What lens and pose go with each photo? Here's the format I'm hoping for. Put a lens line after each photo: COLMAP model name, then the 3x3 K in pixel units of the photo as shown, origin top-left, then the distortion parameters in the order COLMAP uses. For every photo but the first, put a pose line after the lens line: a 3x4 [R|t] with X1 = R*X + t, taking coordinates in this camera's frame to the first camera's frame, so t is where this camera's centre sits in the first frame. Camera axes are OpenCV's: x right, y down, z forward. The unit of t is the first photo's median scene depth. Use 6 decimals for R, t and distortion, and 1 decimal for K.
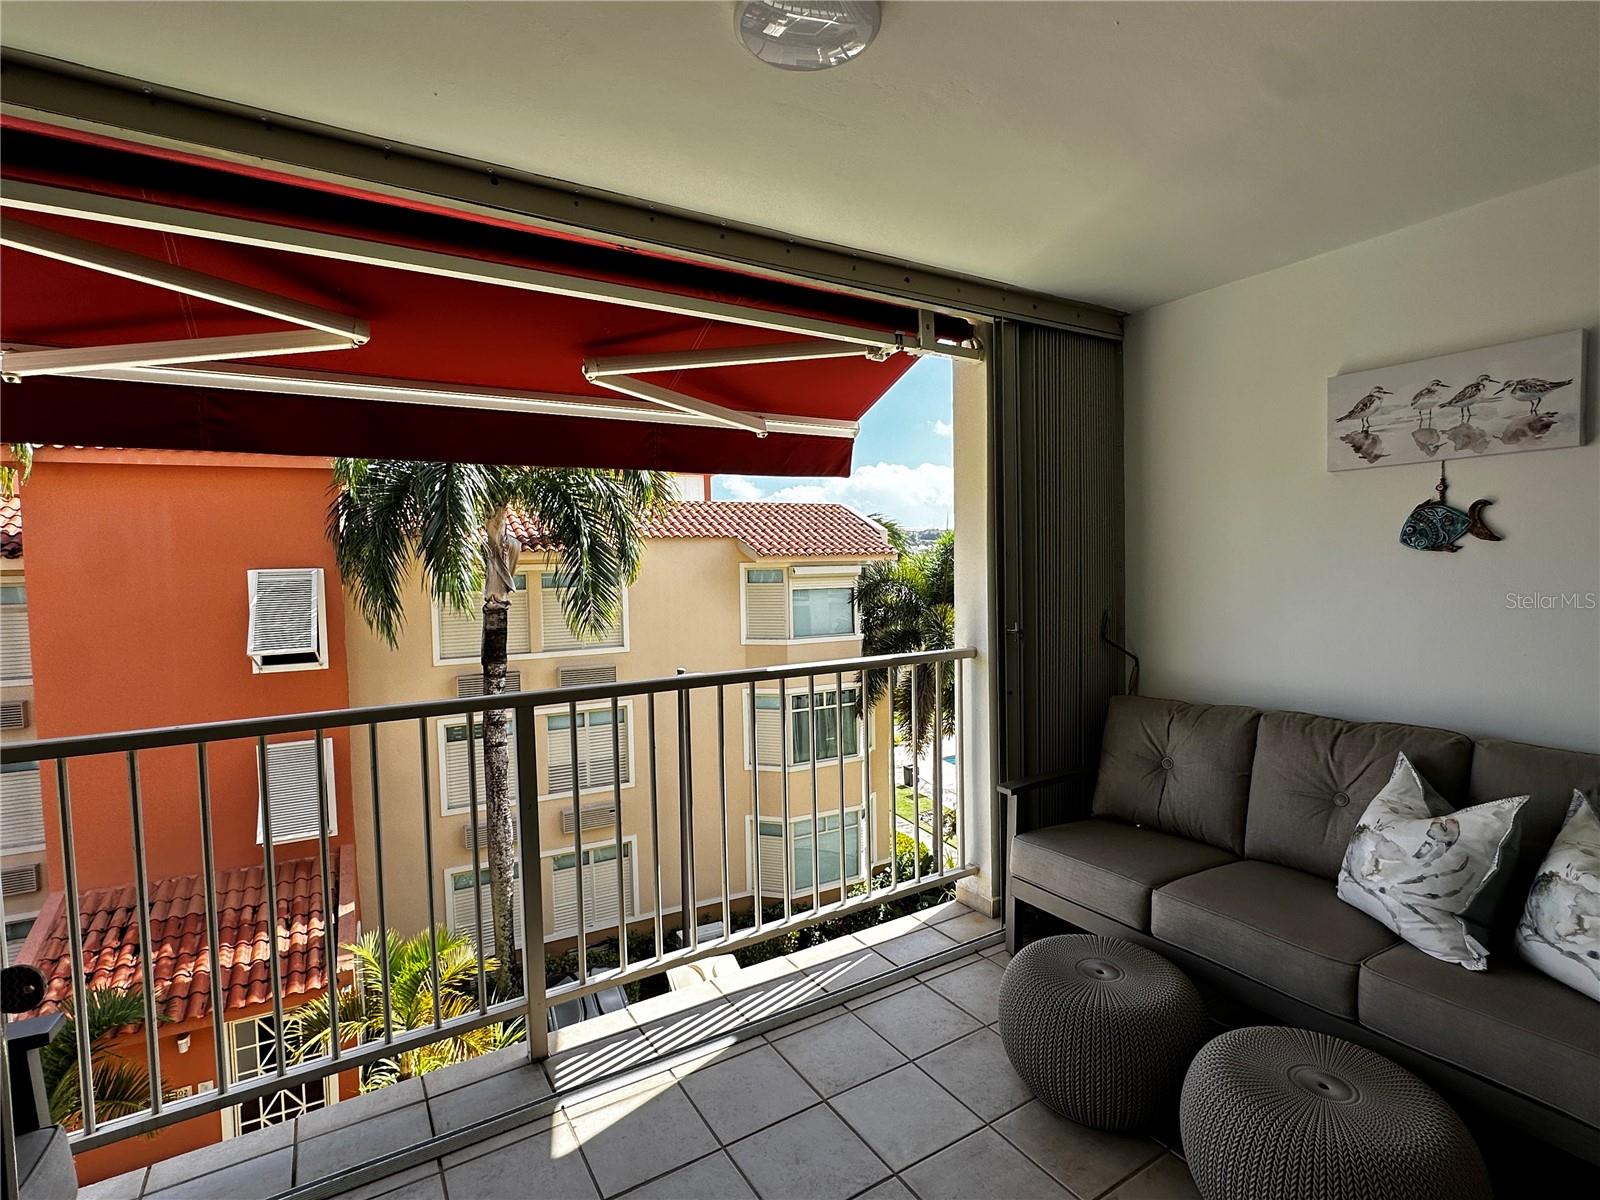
lens RADIAL K [[773.7, 0, 798.6], [0, 773.7, 605.1], [0, 0, 1]] dist [0.002589, 0.001069]
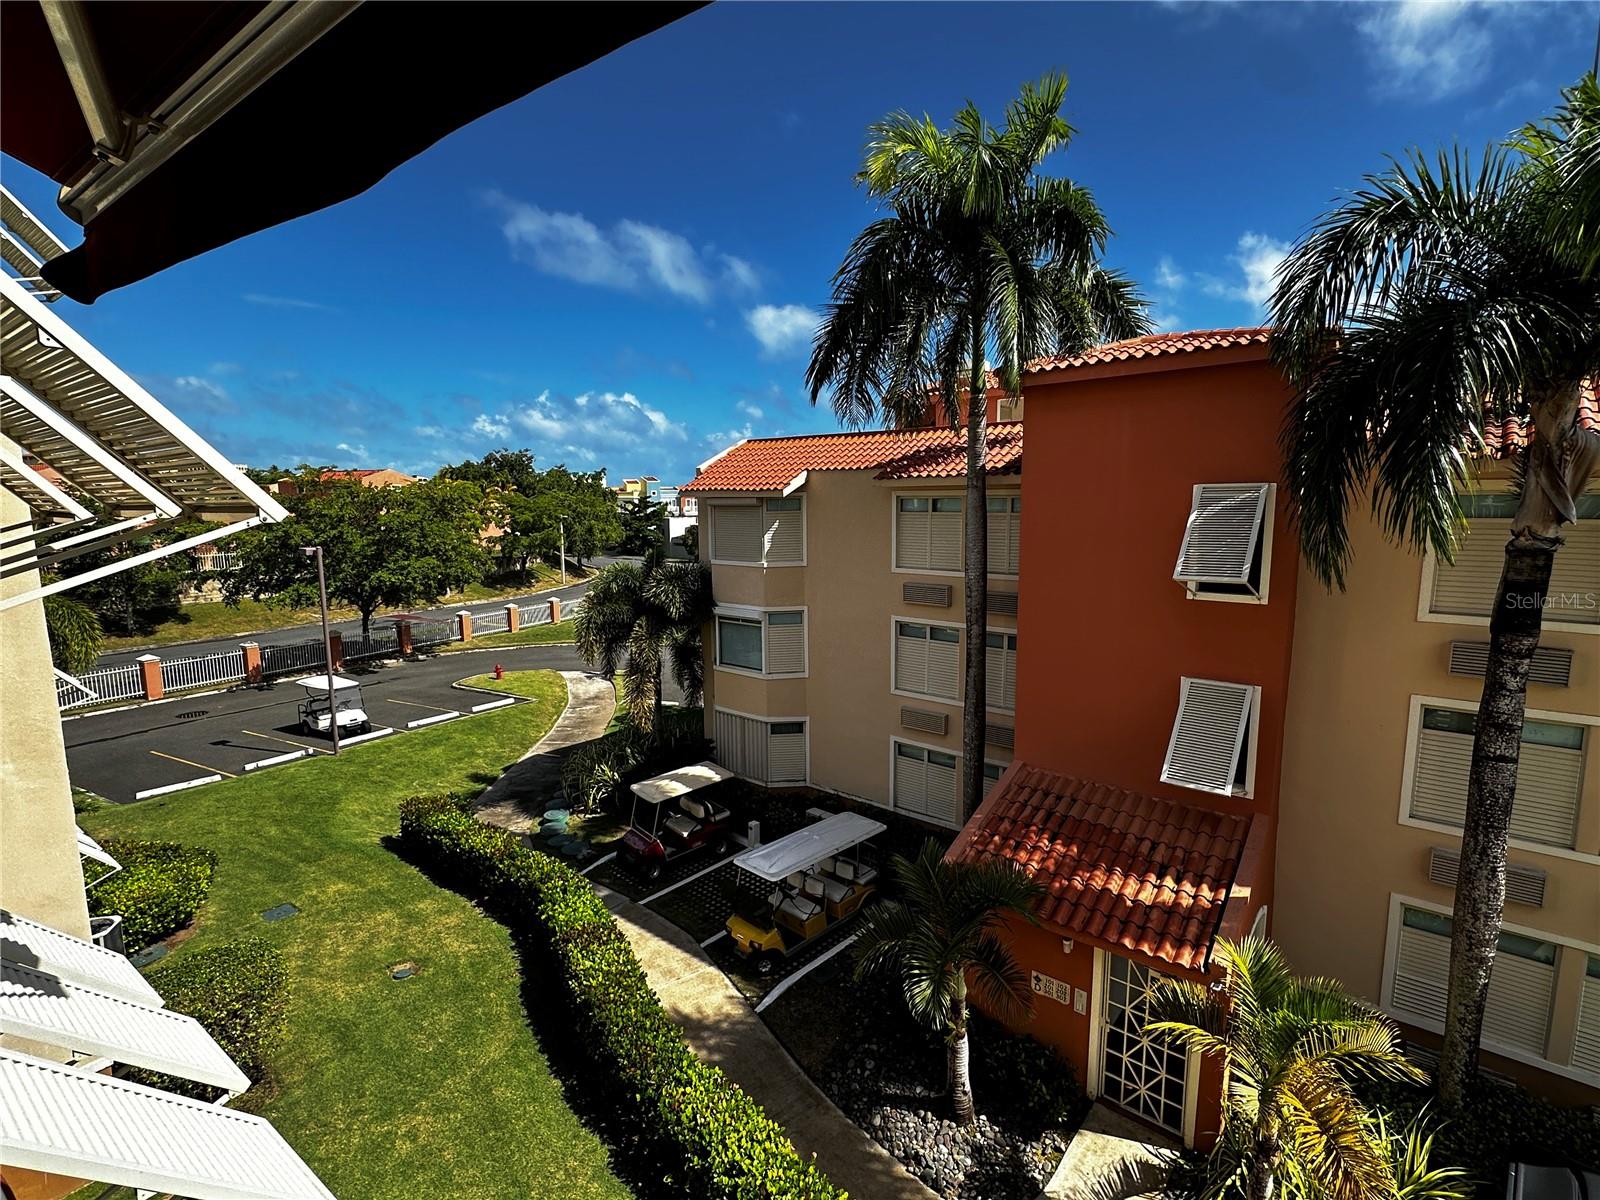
lens RADIAL K [[773.7, 0, 796.4], [0, 773.7, 606.3], [0, 0, 1]] dist [0.002589, 0.001069]
pose [[0.377646, 0.143053, -0.914833, -0.037503], [-0.045667, 0.989669, 0.135904, -0.008159], [0.924823, -0.009546, 0.380278, 0.233781]]
